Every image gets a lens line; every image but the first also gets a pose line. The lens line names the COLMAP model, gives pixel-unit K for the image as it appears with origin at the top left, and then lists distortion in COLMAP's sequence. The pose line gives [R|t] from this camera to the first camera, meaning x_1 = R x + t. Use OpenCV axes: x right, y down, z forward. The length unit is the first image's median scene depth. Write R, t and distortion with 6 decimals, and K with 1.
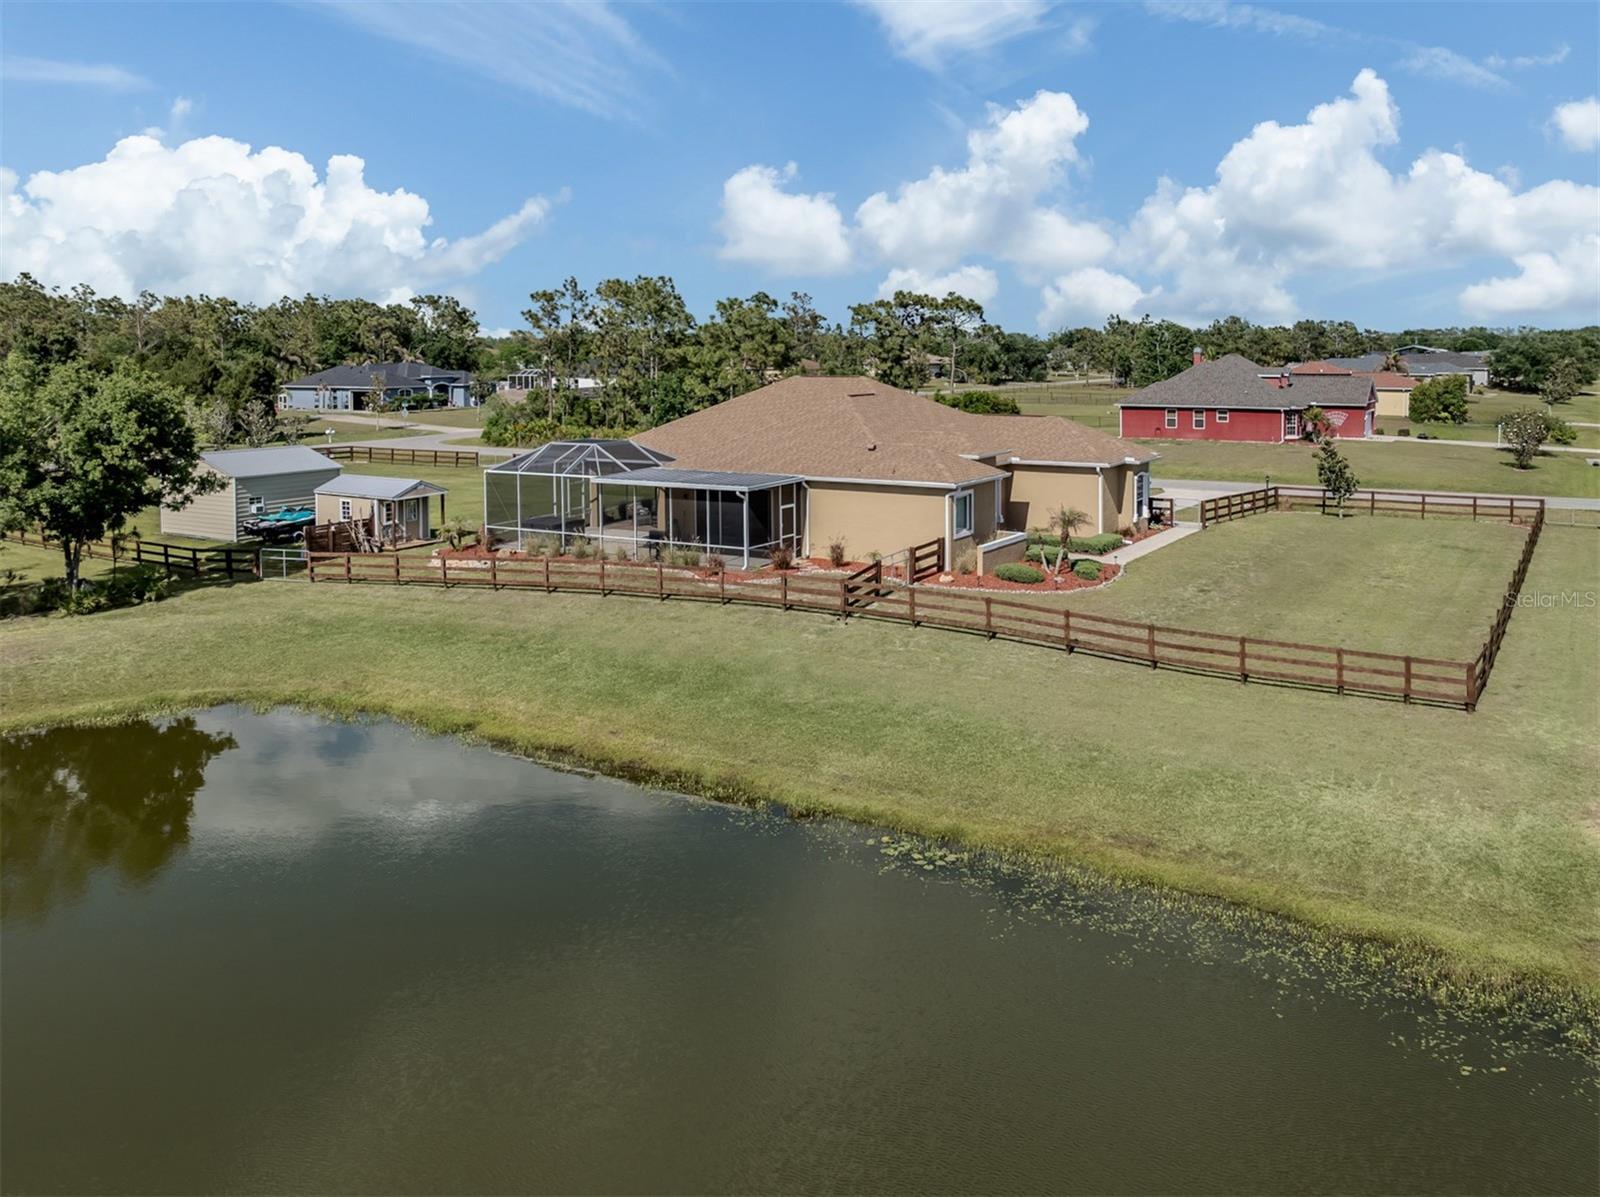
lens RADIAL K [[1328.5, 0, 773.4], [0, 1328.5, 600.7], [0, 0, 1]] dist [-0.026056, 0.001681]
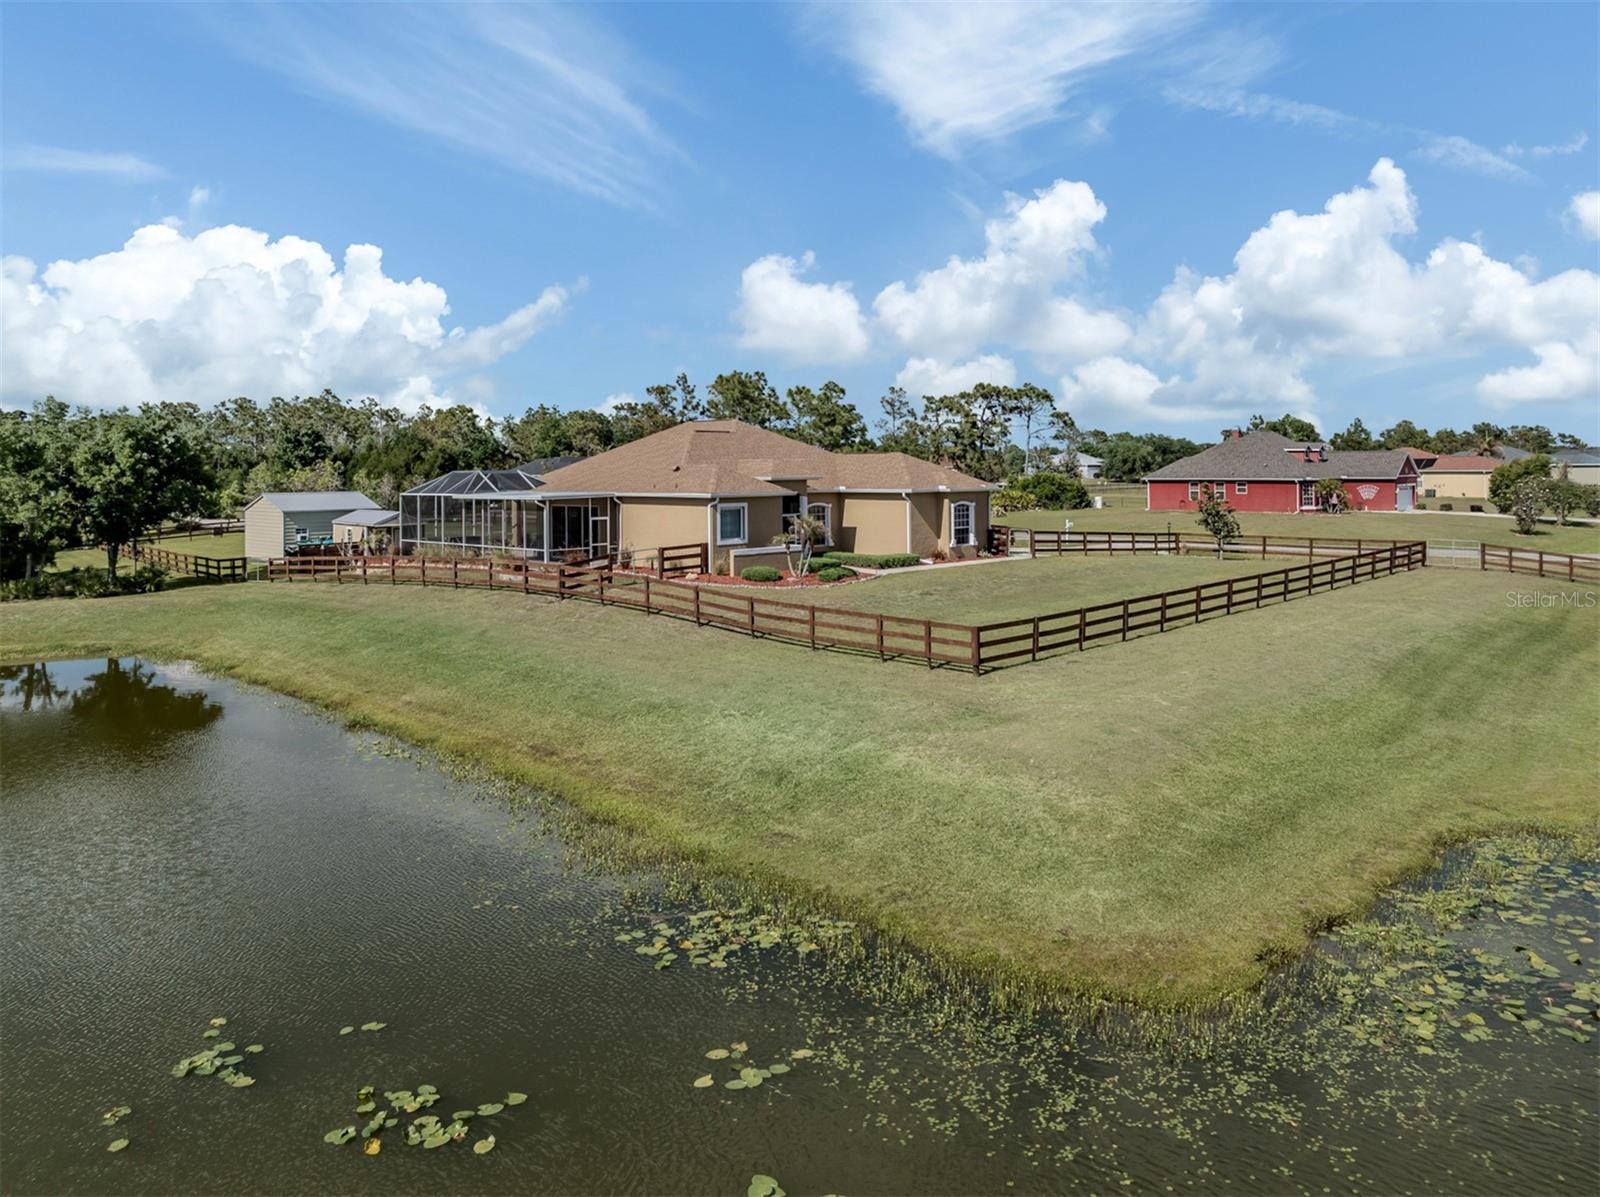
lens RADIAL K [[1167.4, 0, 737.7], [0, 1167.4, 672.5], [0, 0, 1]] dist [-0.023868, 0.001327]
pose [[0.967284, 0.042720, -0.250073, 0.311826], [-0.047096, 0.998824, -0.011539, 0.055416], [0.249286, 0.022939, 0.968158, 0.039689]]
